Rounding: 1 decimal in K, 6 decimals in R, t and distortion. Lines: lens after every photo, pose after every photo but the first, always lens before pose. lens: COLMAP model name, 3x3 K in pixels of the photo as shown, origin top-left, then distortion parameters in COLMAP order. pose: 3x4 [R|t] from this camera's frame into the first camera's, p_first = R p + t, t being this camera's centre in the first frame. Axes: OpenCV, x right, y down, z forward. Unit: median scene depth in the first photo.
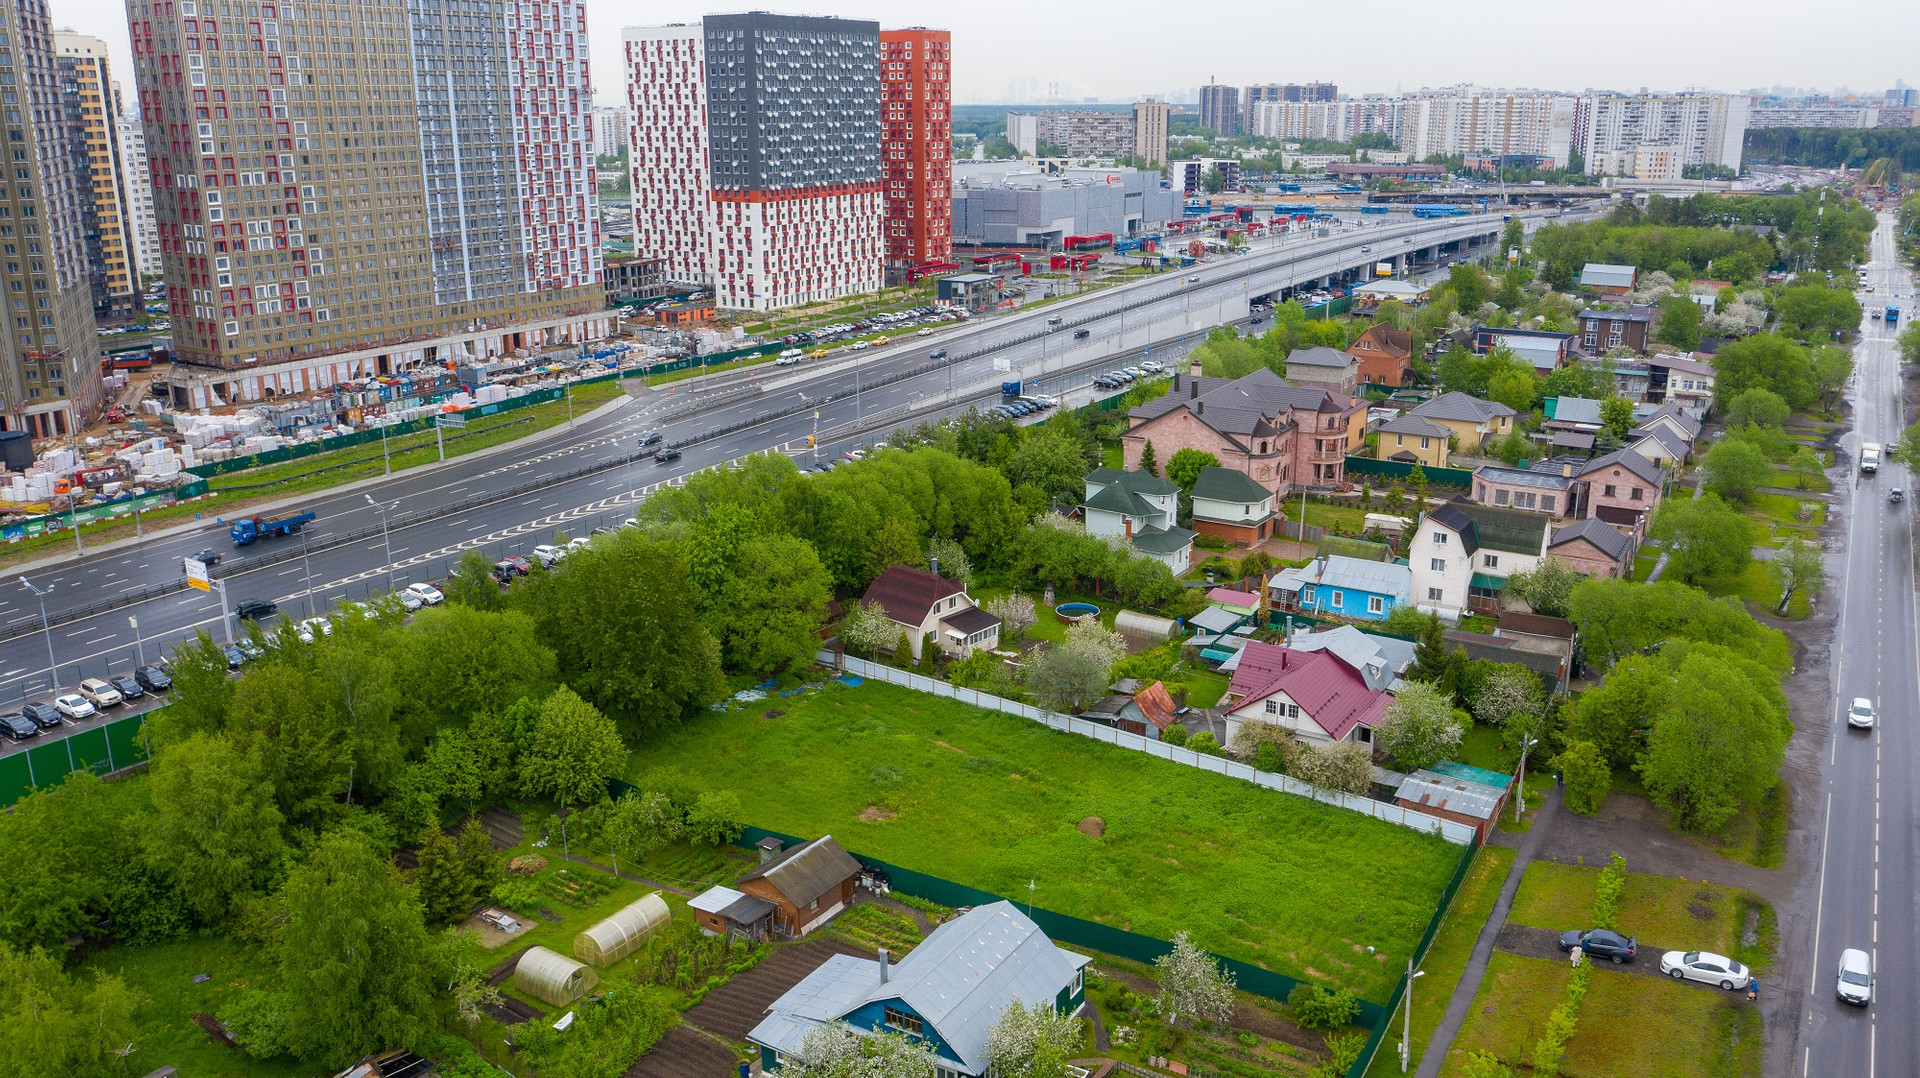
lens RADIAL K [[1556.4, 0, 973.8], [0, 1556.4, 534.7], [0, 0, 1]] dist [-0.021015, 0.007340]
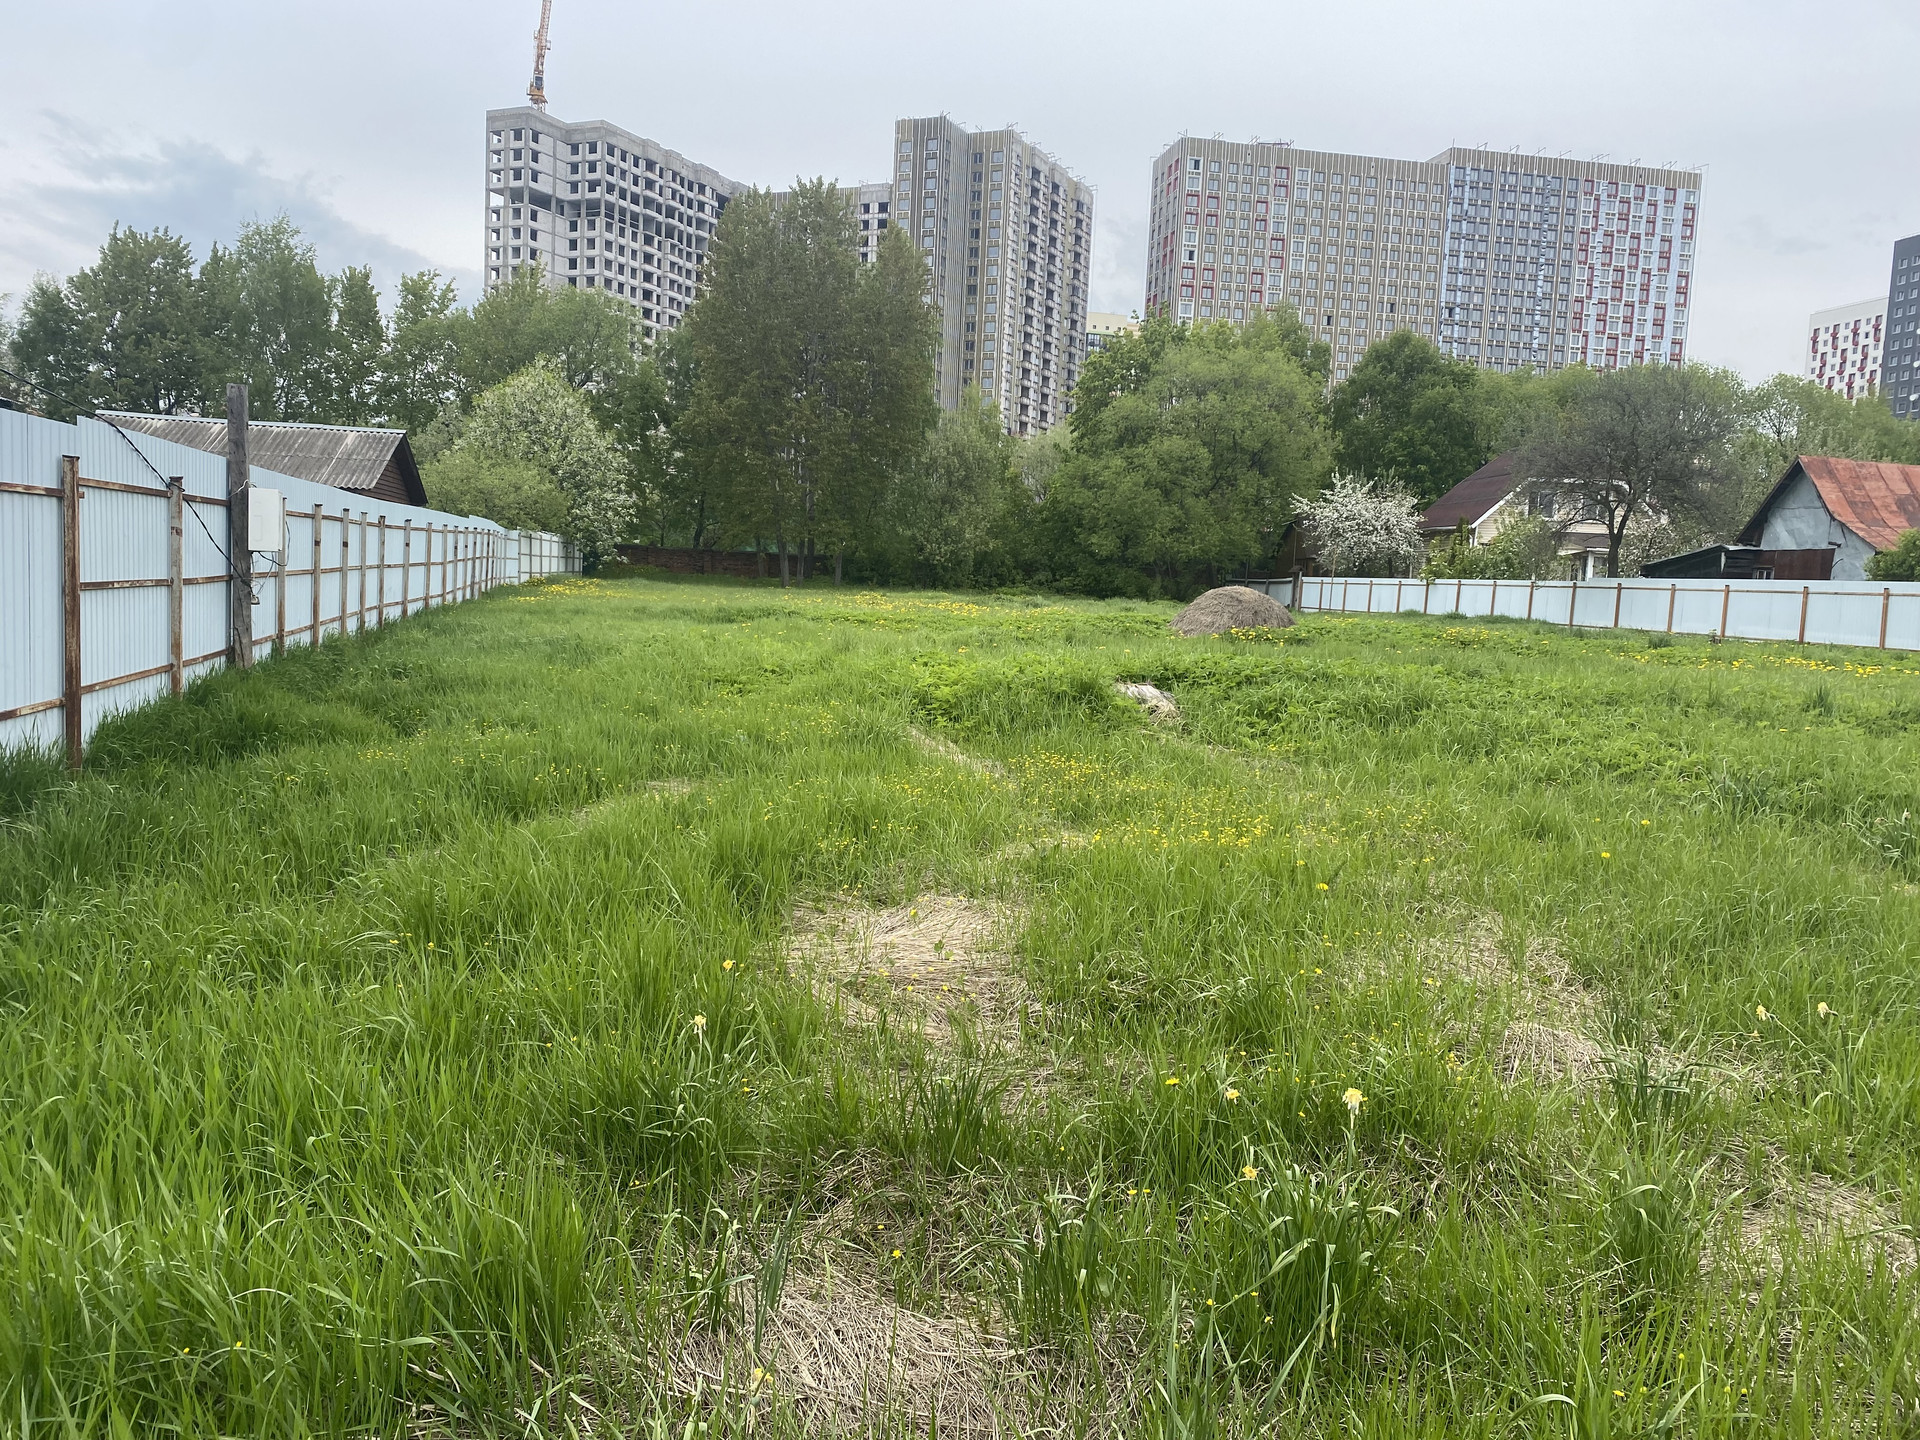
lens RADIAL K [[1491.2, 0, 969.3], [0, 1491.2, 706.5], [0, 0, 1]] dist [0.039073, -0.039801]
pose [[0.683905, 0.096866, -0.723112, 0.101747], [-0.249559, 0.962418, -0.107105, 0.108710], [0.685562, 0.253709, 0.682376, 0.359223]]
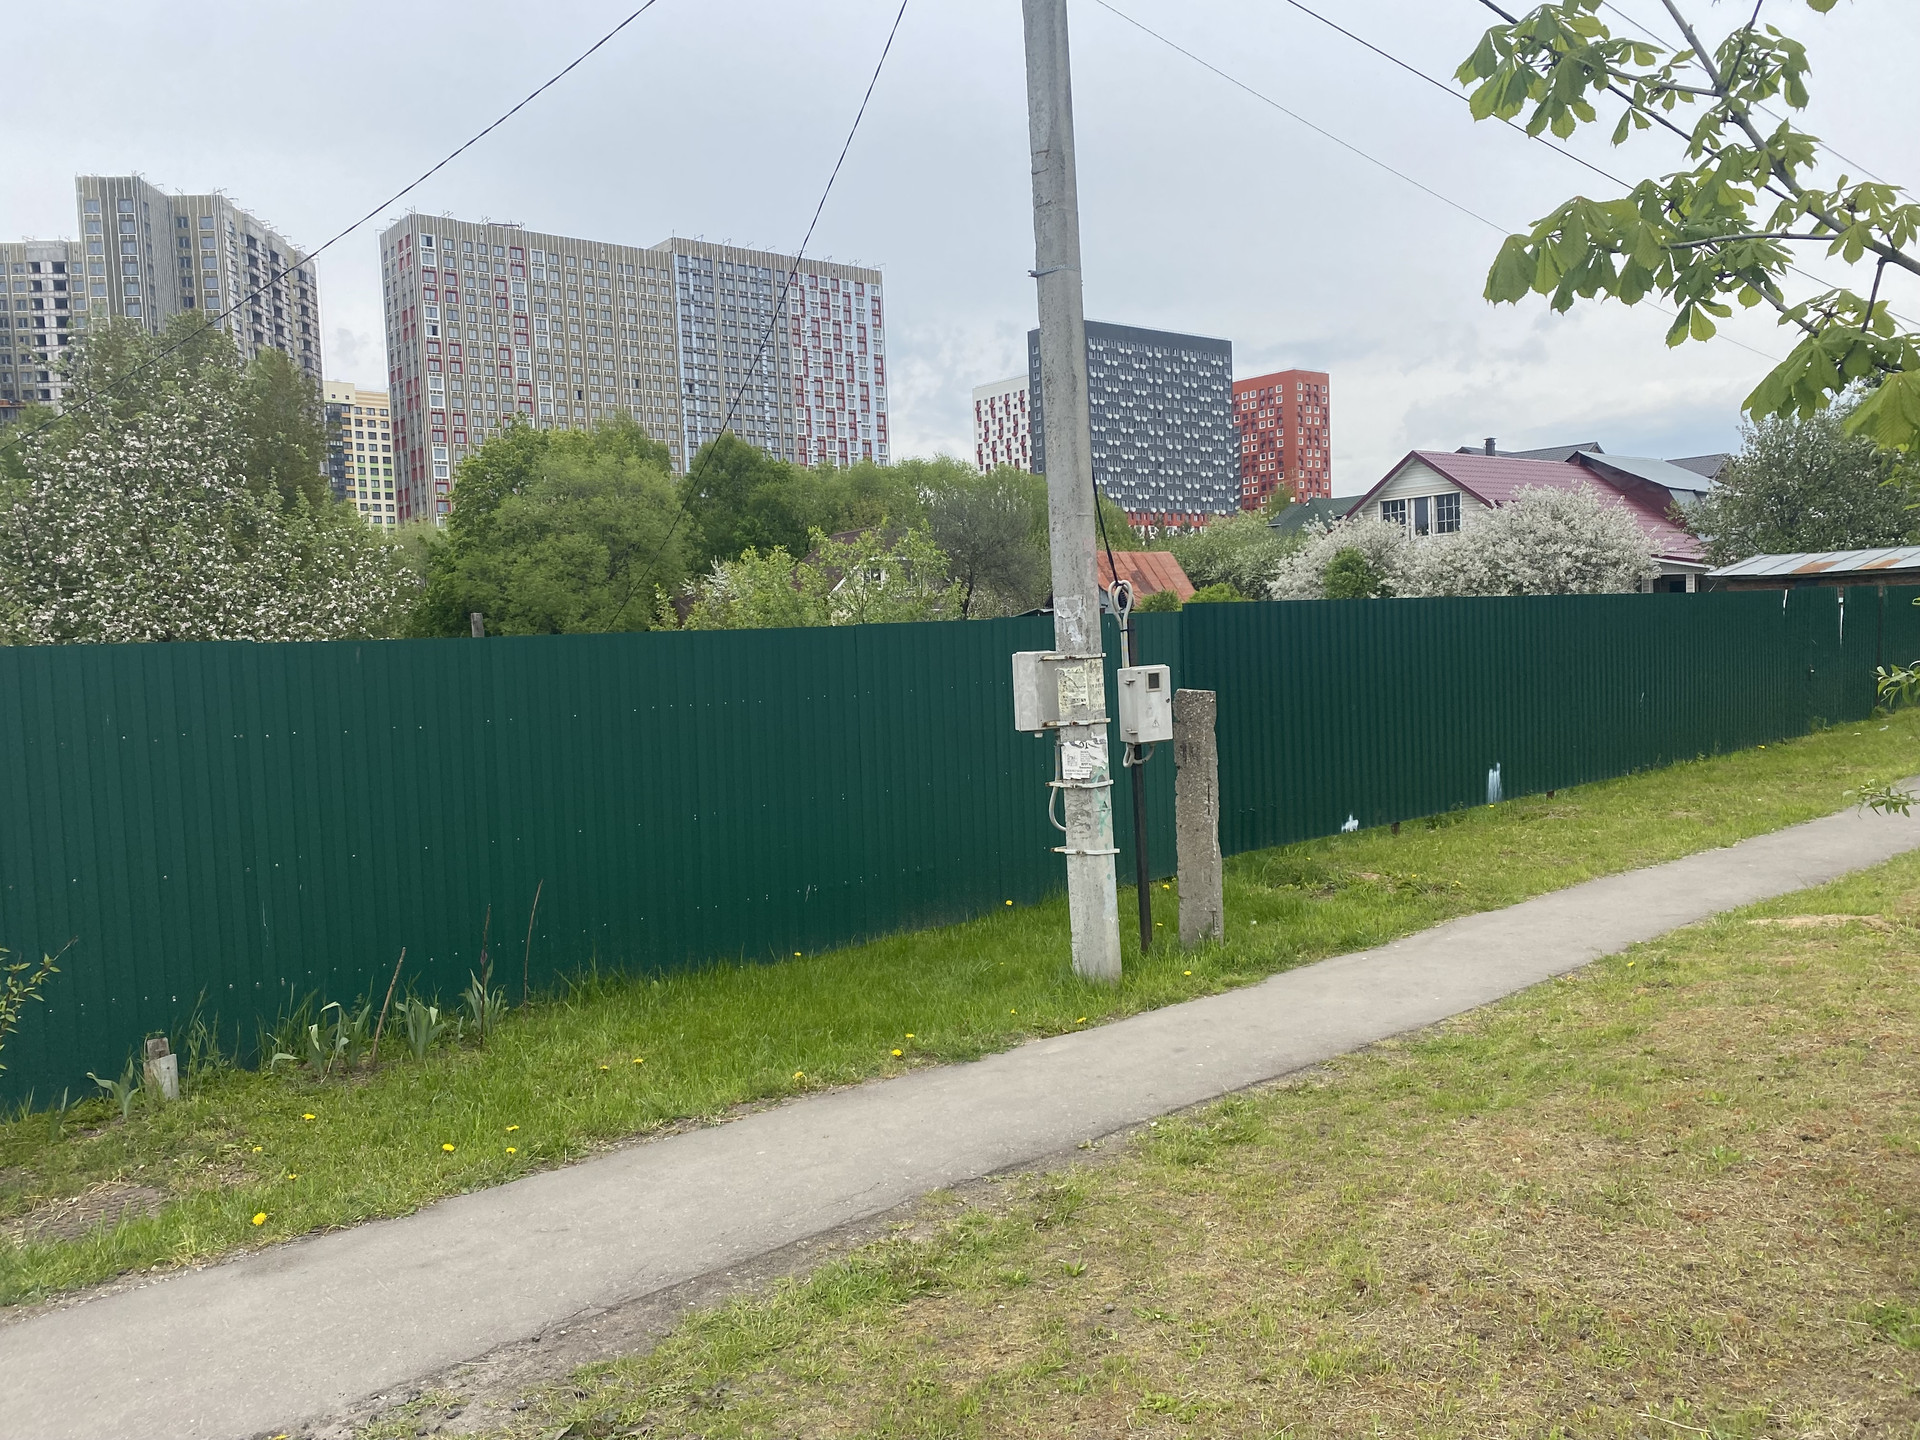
lens RADIAL K [[1491.2, 0, 978.8], [0, 1491.2, 719.2], [0, 0, 1]] dist [0.039073, -0.039801]
pose [[0.951054, -0.016566, -0.308581, 0.101486], [-0.051827, 0.975868, -0.212122, 0.120991], [0.304648, 0.217732, 0.927244, 0.307422]]
